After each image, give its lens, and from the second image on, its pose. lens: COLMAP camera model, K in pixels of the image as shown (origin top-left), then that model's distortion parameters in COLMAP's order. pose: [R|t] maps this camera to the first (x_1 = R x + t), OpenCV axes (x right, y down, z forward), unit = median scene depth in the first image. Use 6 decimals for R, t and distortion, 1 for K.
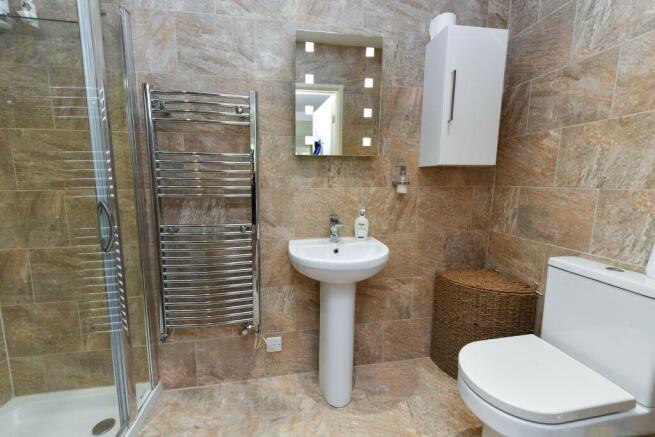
lens RADIAL K [[265.7, 0, 327.5], [0, 265.7, 218.5], [0, 0, 1]] dist [0.000647, -0.000021]
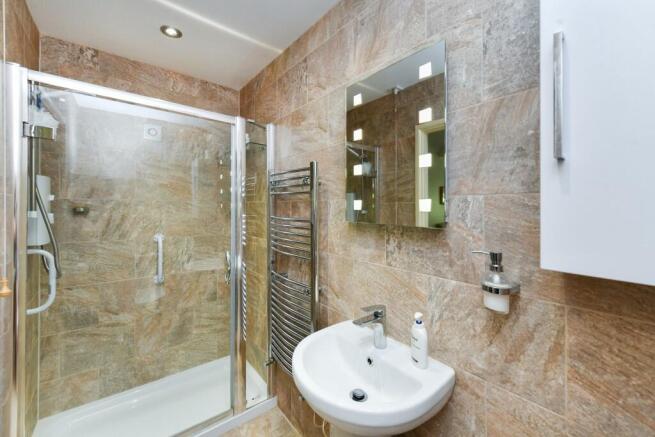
lens RADIAL K [[261.7, 0, 326.9], [0, 261.7, 207.2], [0, 0, 1]] dist [0.001210, 0.000017]
pose [[0.486878, 0.006680, -0.873444, 0.556390], [-0.133828, 0.988735, -0.067037, -0.207764], [0.863157, 0.149530, 0.482287, 0.496972]]
